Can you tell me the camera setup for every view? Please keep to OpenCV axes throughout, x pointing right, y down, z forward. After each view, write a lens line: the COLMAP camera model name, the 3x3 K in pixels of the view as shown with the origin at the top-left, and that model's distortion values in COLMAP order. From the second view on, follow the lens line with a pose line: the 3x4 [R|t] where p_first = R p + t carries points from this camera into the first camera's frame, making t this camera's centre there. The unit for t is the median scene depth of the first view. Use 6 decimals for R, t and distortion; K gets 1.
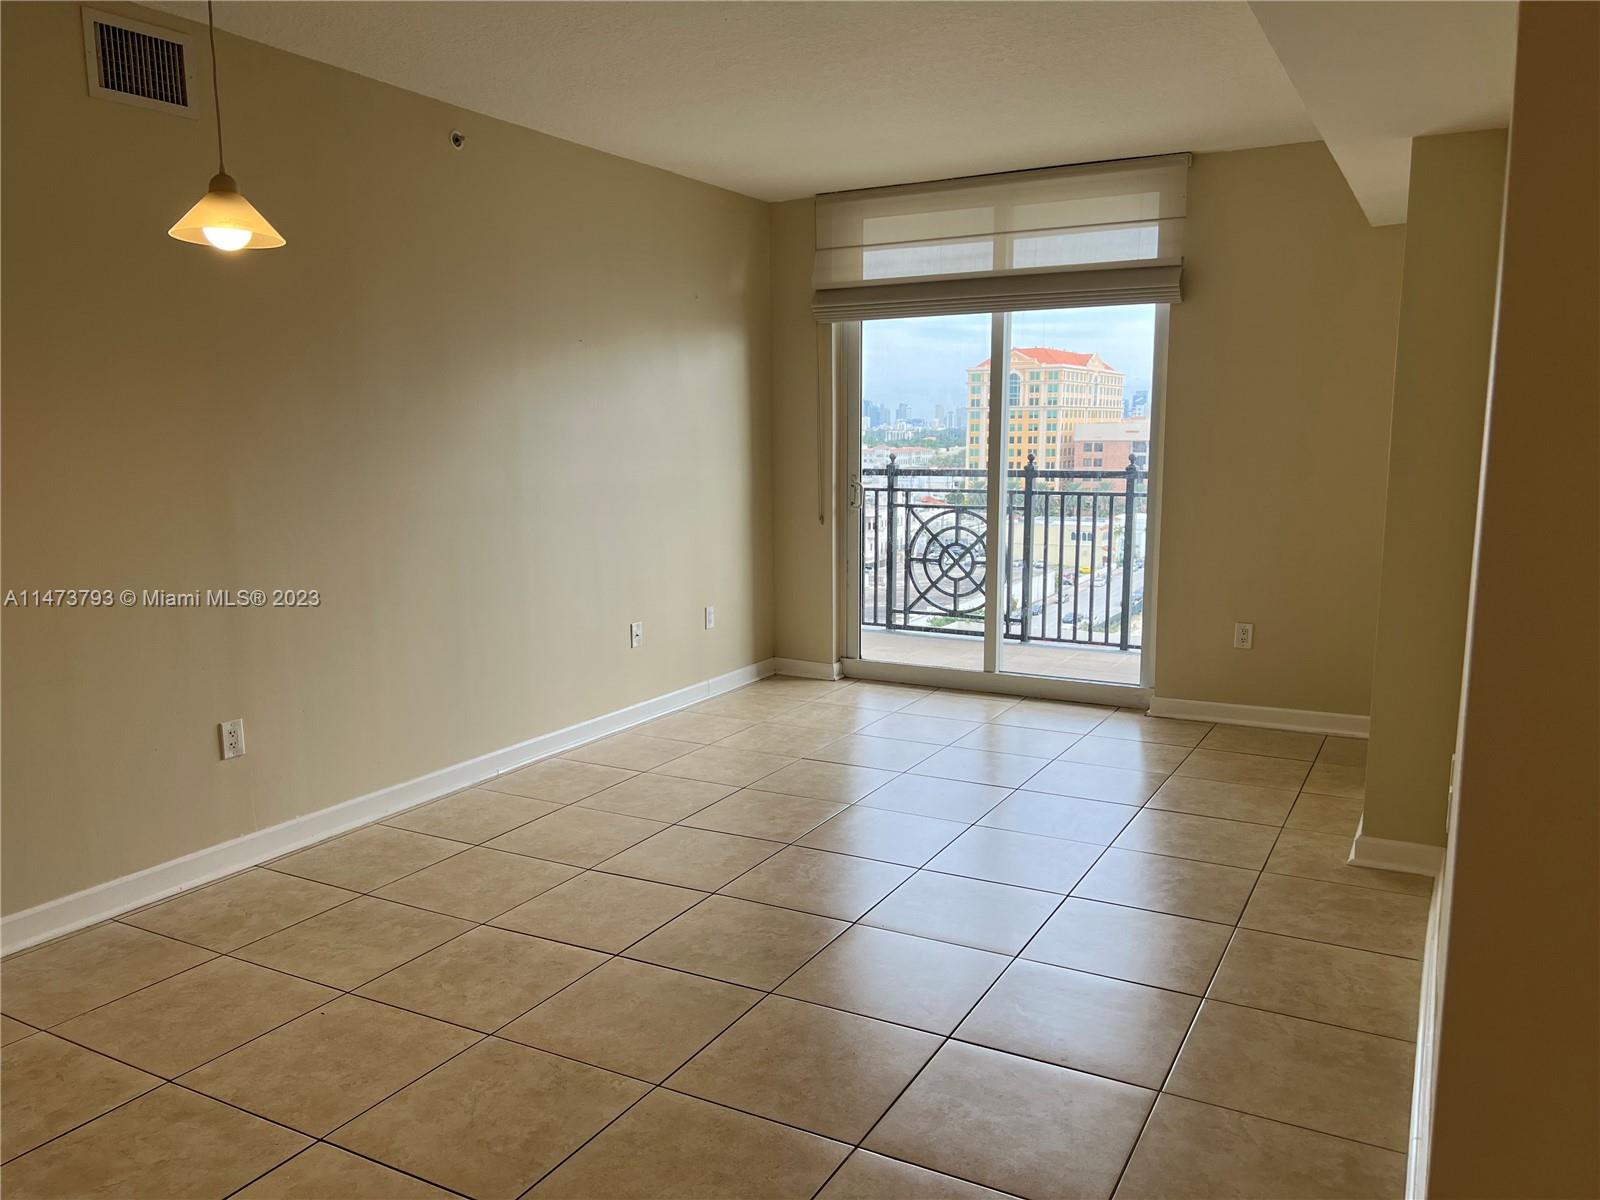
lens RADIAL K [[1199.7, 0, 790.1], [0, 1199.7, 611.0], [0, 0, 1]] dist [0.055425, -0.061966]
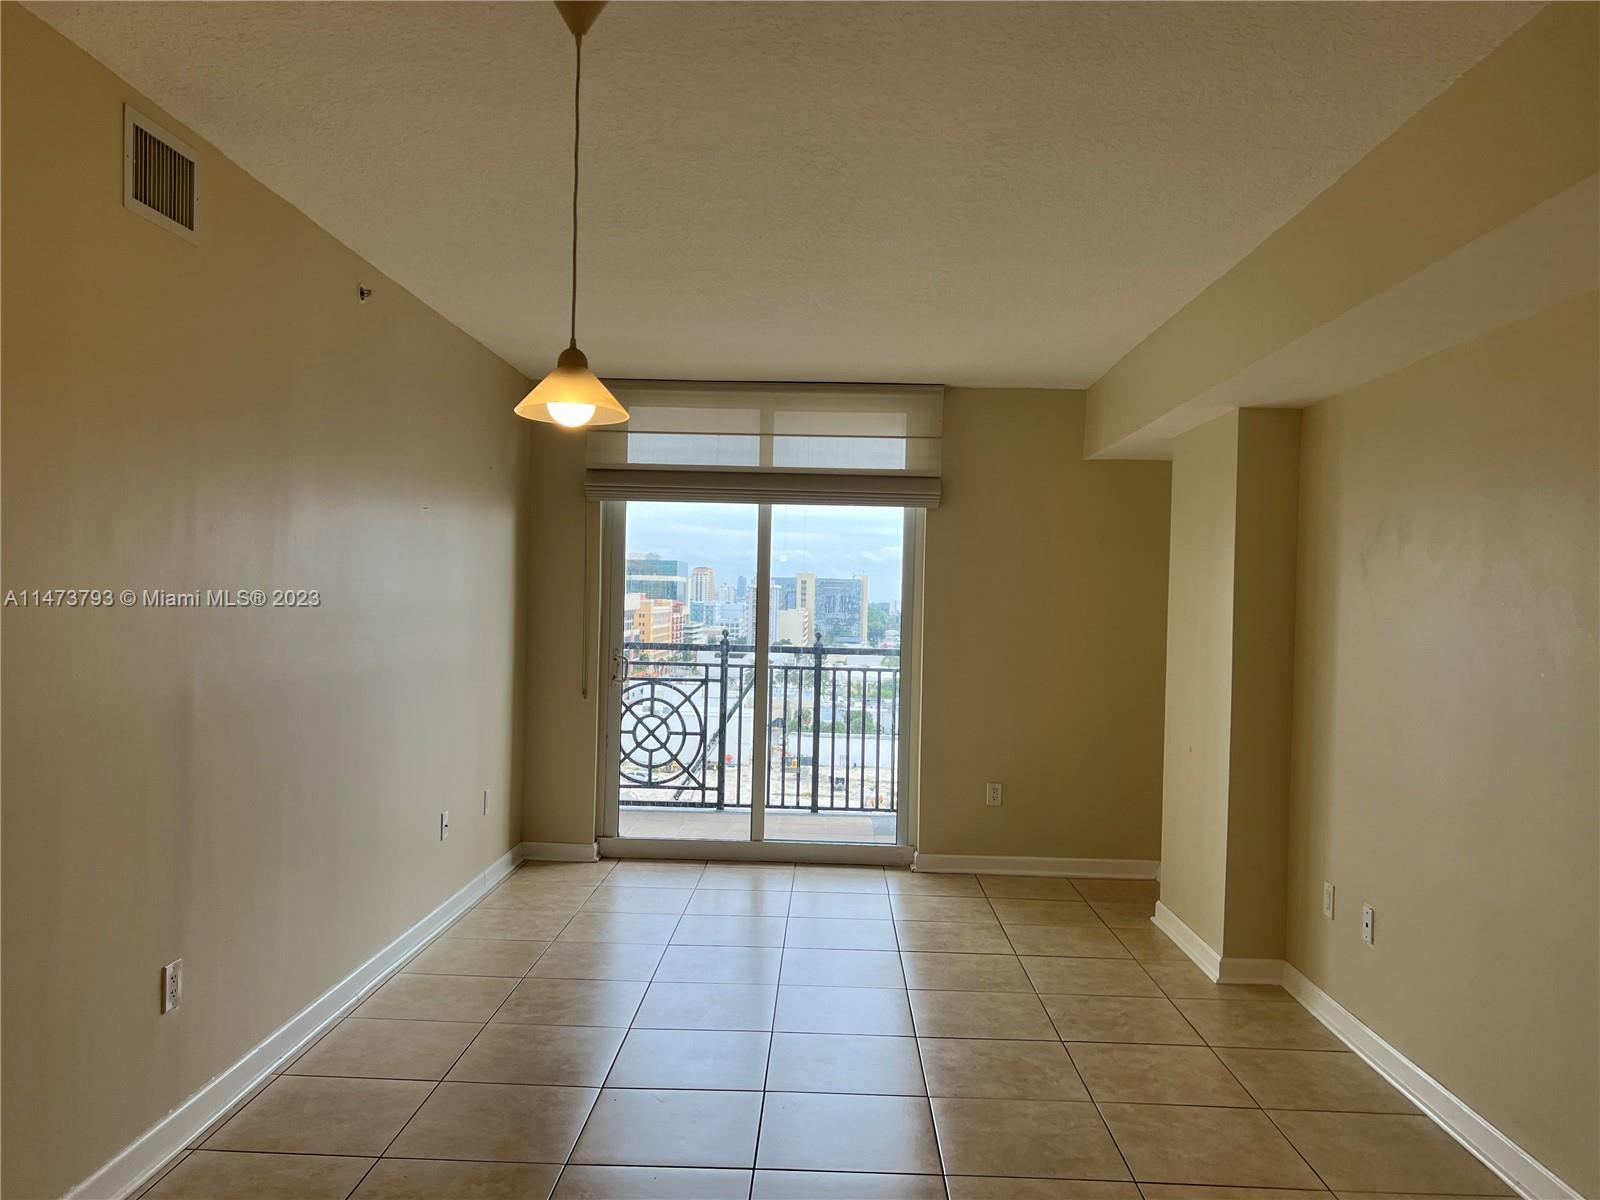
lens RADIAL K [[1199.7, 0, 788.2], [0, 1199.7, 588.9], [0, 0, 1]] dist [0.055425, -0.061966]
pose [[0.888365, 0.032223, 0.458005, -0.299924], [0.039045, 0.988619, -0.145287, -0.012543], [-0.457474, 0.146951, 0.876997, 0.051071]]
